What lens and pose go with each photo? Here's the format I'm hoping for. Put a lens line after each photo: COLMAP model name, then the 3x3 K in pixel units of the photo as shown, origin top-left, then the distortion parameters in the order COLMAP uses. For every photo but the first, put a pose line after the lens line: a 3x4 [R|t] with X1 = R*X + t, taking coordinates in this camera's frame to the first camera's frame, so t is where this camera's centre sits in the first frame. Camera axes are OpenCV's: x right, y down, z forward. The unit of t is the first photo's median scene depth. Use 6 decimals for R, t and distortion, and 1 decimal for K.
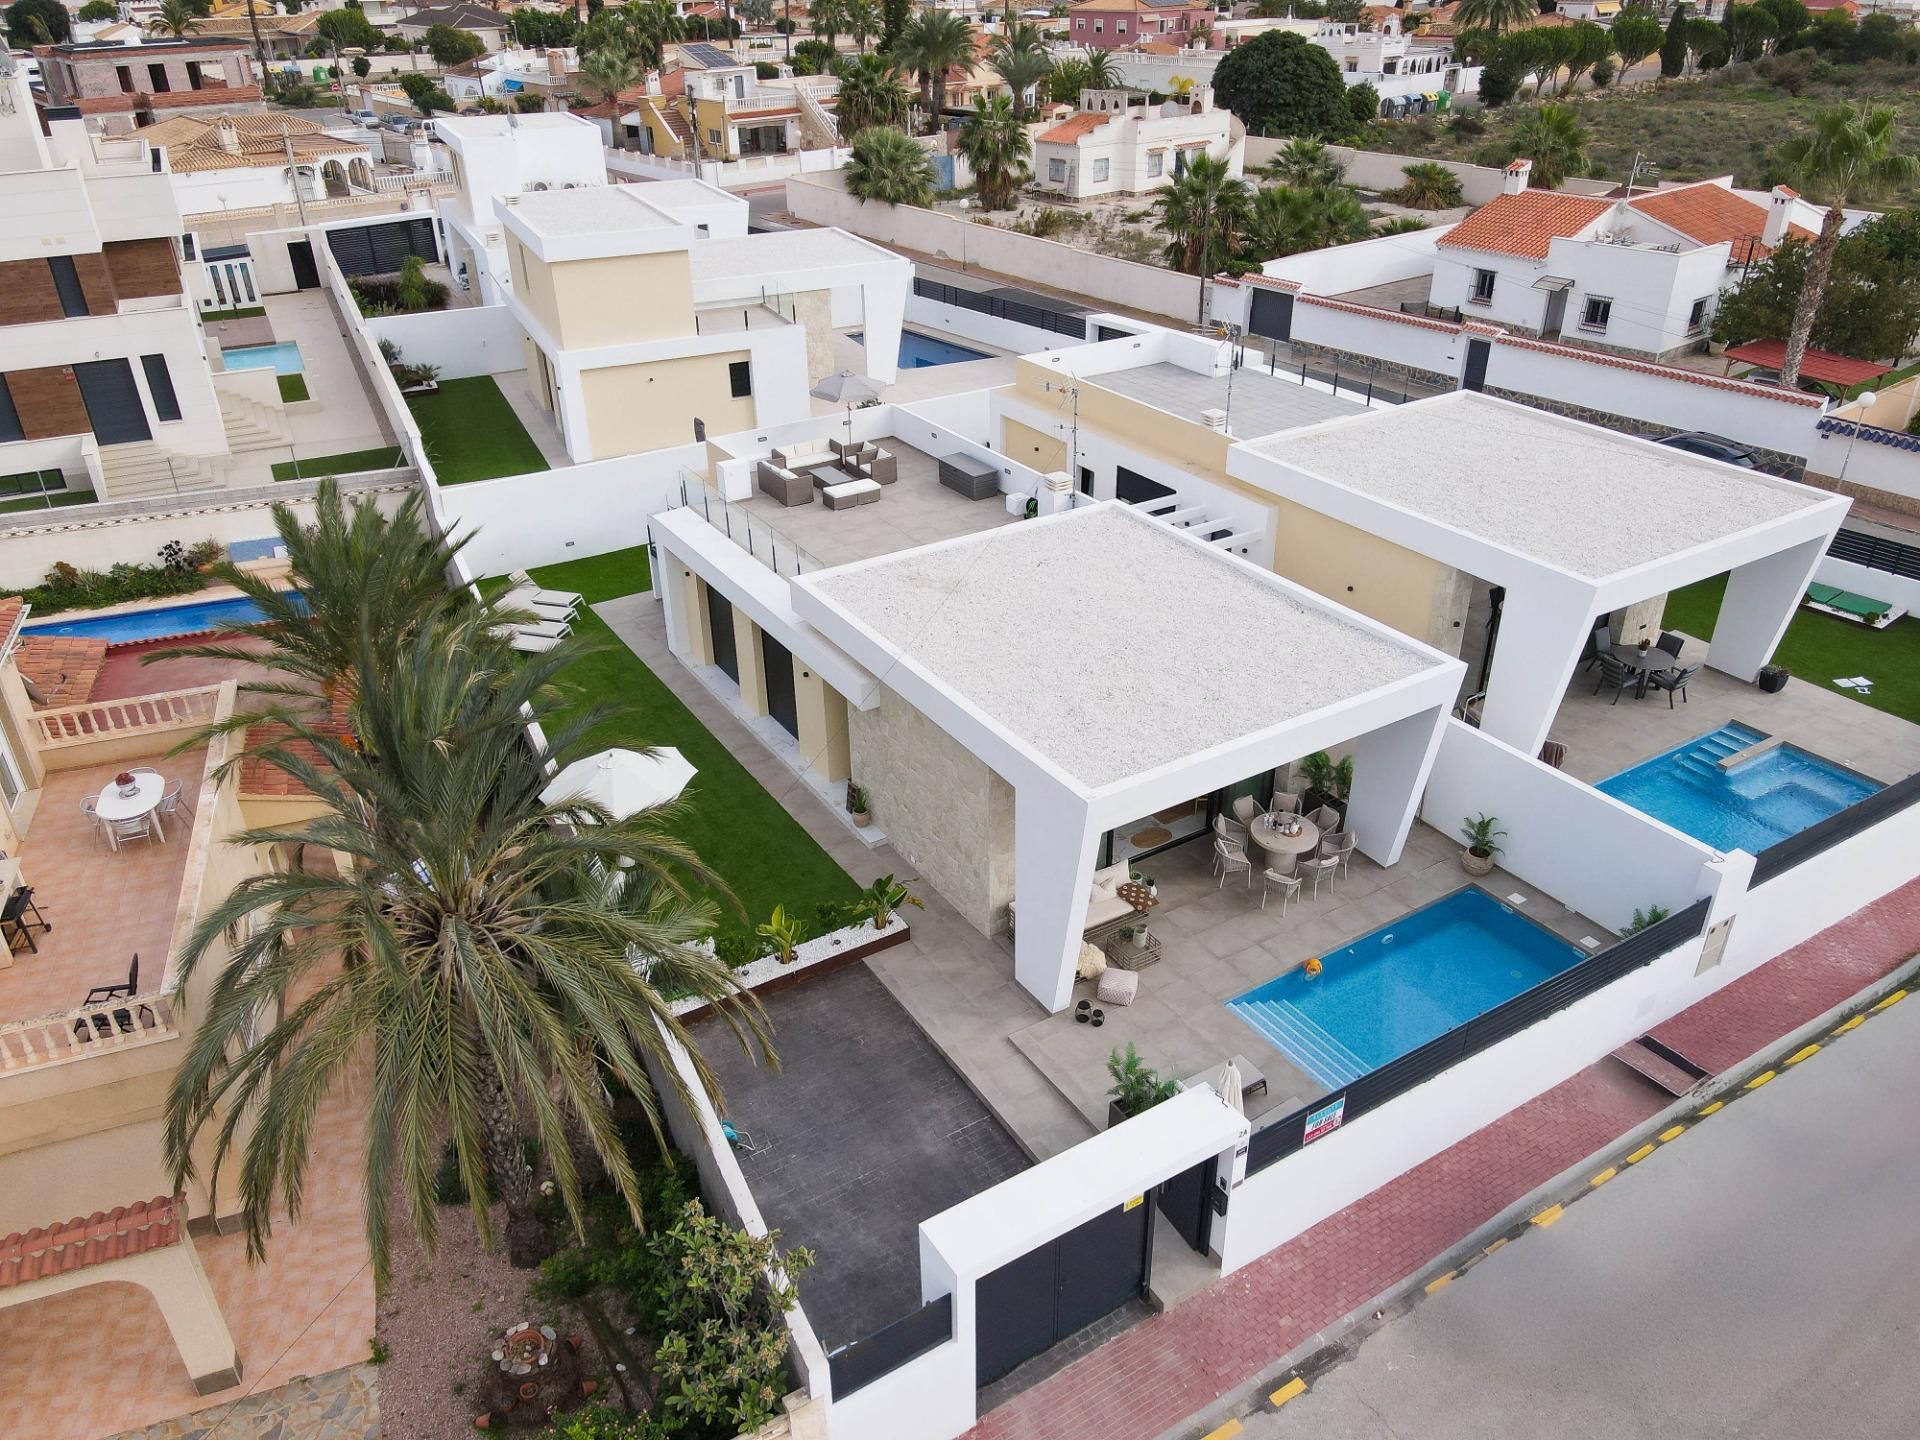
lens RADIAL K [[1404.1, 0, 959.1], [0, 1404.1, 733.8], [0, 0, 1]] dist [-0.000973, 0.019616]
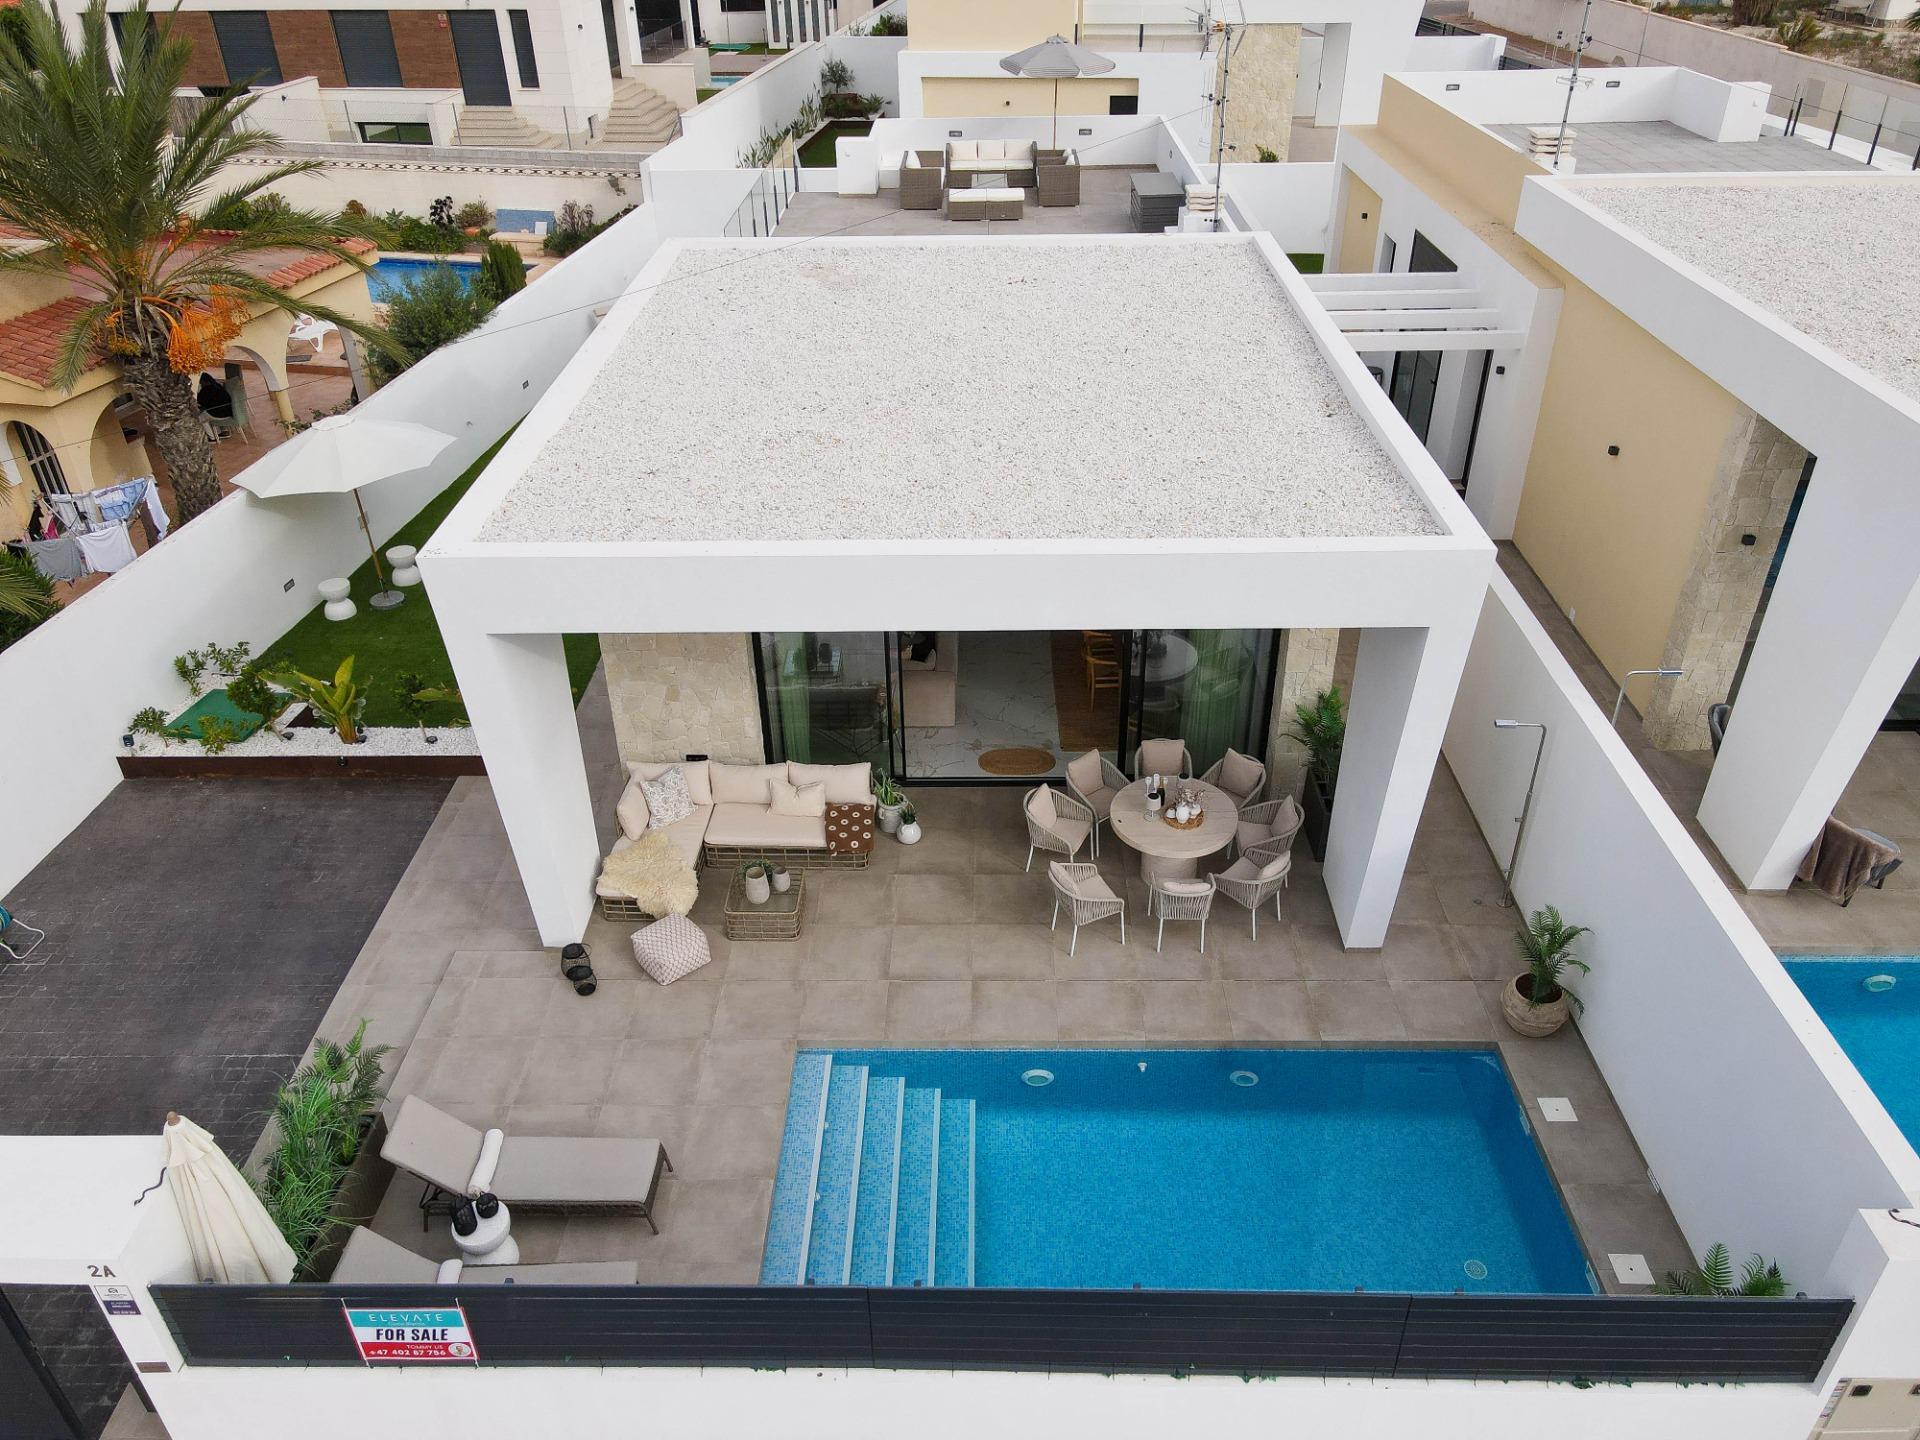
lens RADIAL K [[1404.1, 0, 960.6], [0, 1404.1, 727.5], [0, 0, 1]] dist [-0.000973, 0.019616]
pose [[0.839870, 0.291709, -0.457739, 0.274113], [-0.264134, 0.956372, 0.124840, -0.004641], [0.474186, 0.016055, 0.880278, 0.340649]]
